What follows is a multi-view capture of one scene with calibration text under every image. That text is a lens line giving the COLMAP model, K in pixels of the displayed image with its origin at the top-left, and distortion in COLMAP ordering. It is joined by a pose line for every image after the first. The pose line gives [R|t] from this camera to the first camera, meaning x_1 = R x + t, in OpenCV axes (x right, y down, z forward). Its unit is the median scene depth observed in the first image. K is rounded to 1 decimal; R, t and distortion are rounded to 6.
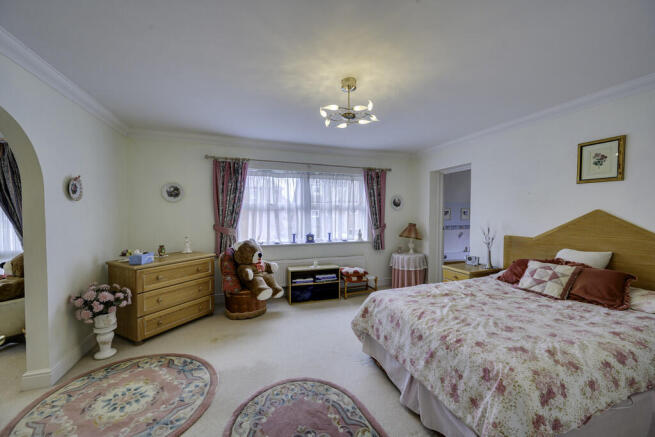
lens RADIAL K [[260.3, 0, 327.5], [0, 260.3, 218.5], [0, 0, 1]] dist [-0.000760, 0.000154]
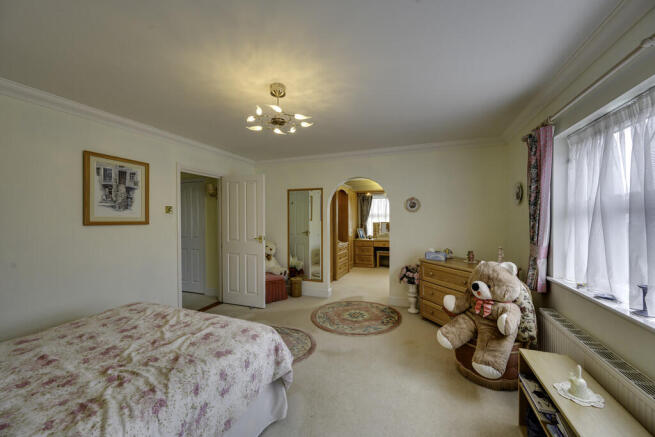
lens RADIAL K [[260.3, 0, 327.5], [0, 260.3, 218.5], [0, 0, 1]] dist [-0.000760, 0.000154]
pose [[-0.670045, 0.003748, -0.742311, 0.706199], [-0.015784, 0.999689, 0.019295, -0.053966], [0.742153, 0.024645, -0.669777, 1.858122]]
